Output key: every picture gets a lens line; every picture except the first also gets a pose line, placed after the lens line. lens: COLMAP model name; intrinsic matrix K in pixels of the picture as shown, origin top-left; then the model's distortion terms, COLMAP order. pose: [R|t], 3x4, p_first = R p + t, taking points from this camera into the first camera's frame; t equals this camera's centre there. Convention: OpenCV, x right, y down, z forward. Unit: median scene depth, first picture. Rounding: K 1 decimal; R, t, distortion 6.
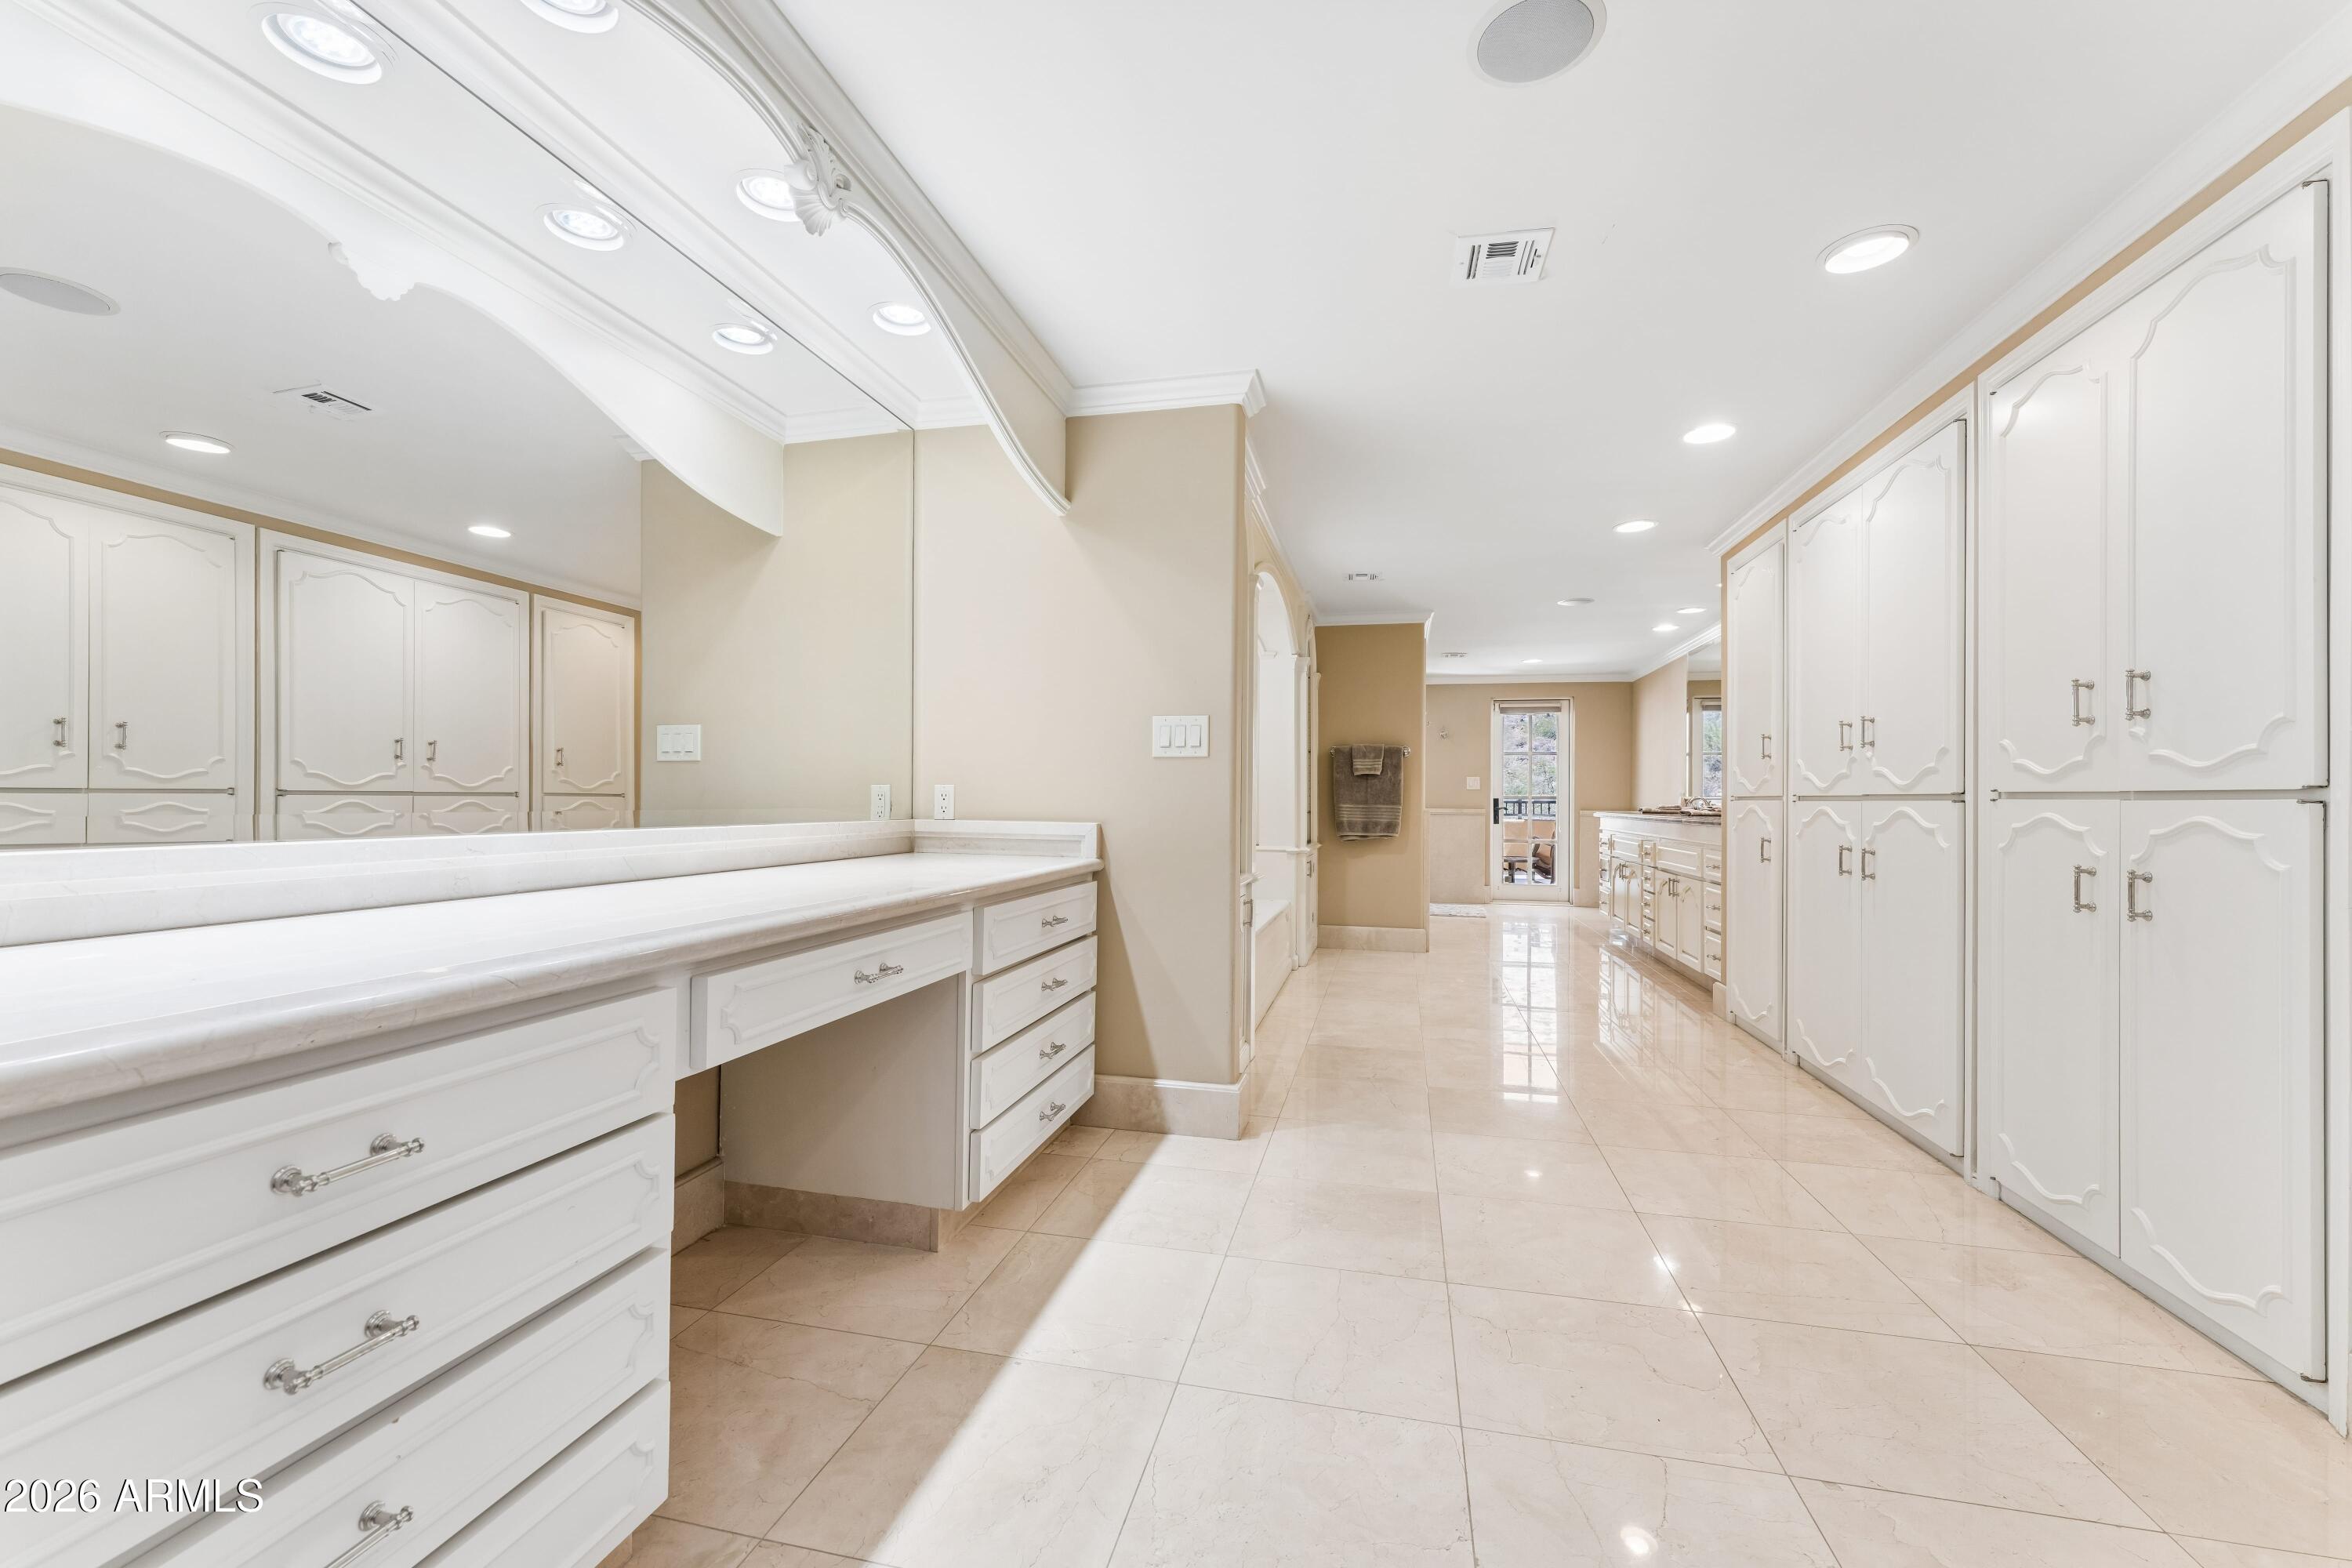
lens RADIAL K [[947.5, 0, 1177.8], [0, 947.5, 790.8], [0, 0, 1]] dist [0.001088, -0.000142]
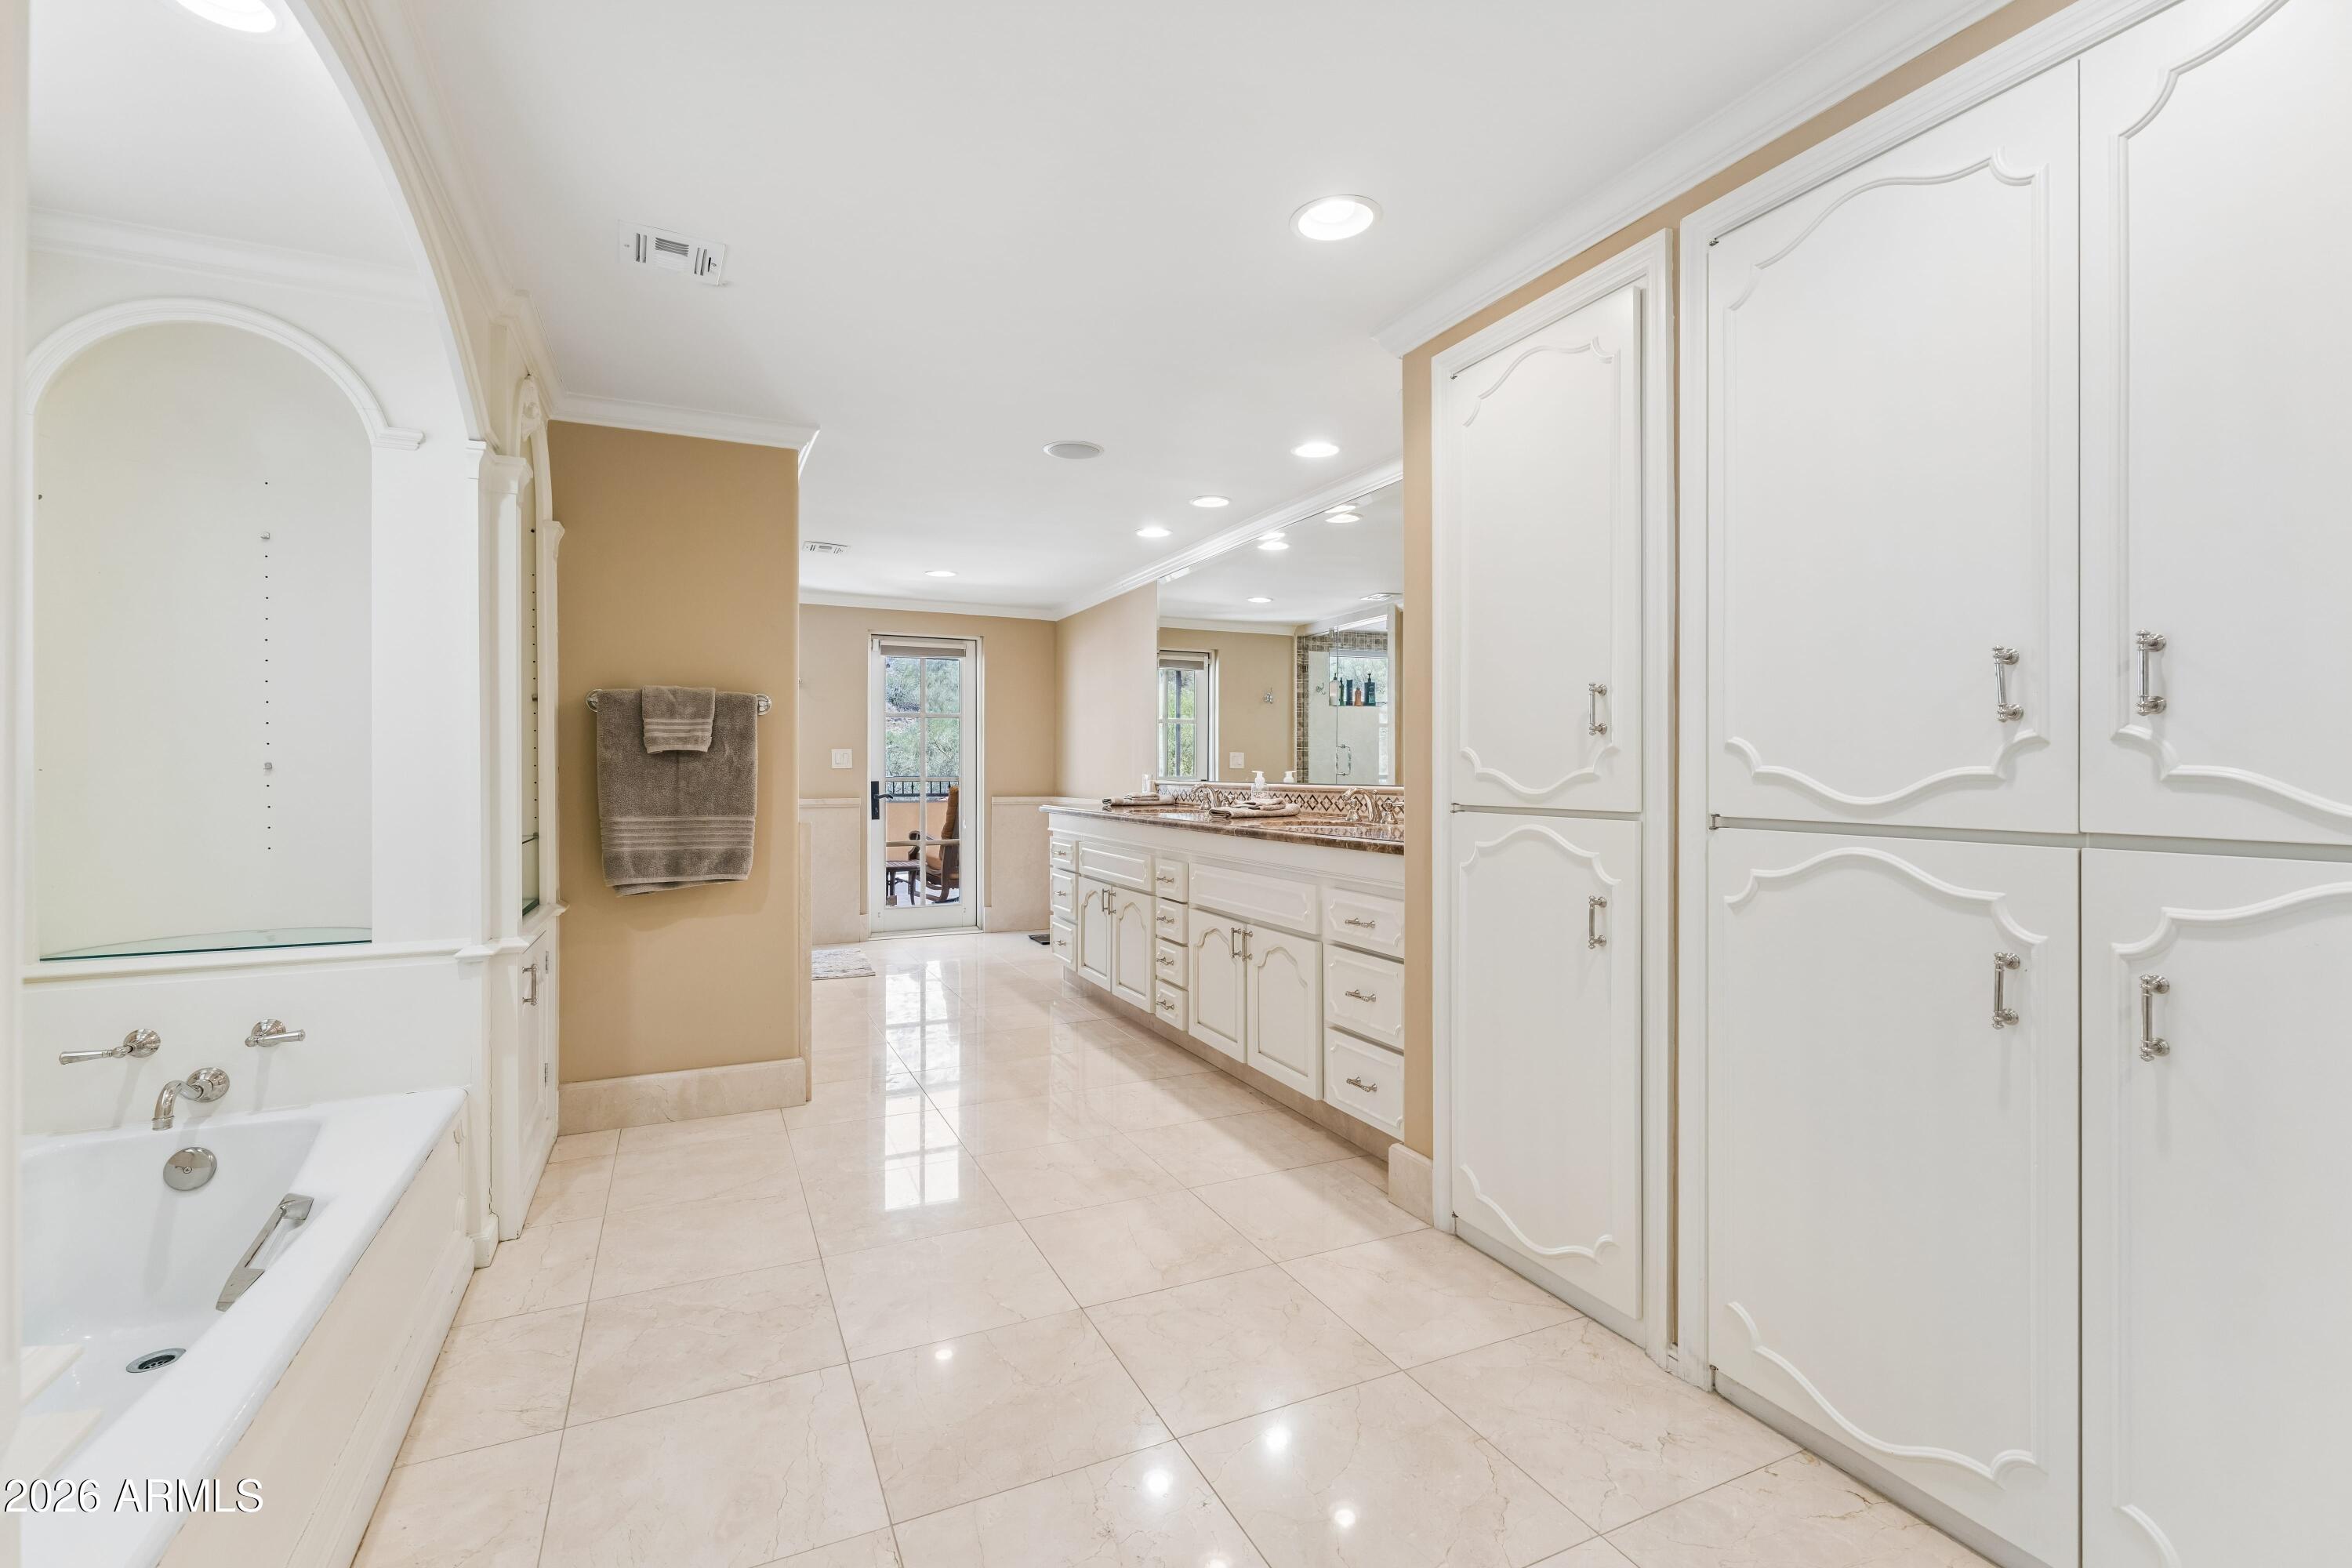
lens RADIAL K [[978.5, 0, 1142.9], [0, 978.5, 760.2], [0, 0, 1]] dist [-0.001407, -0.001826]
pose [[0.783857, -0.005446, 0.620917, 0.079735], [0.001948, 0.999978, 0.006312, -0.015330], [-0.620938, -0.003738, 0.783851, 0.477008]]
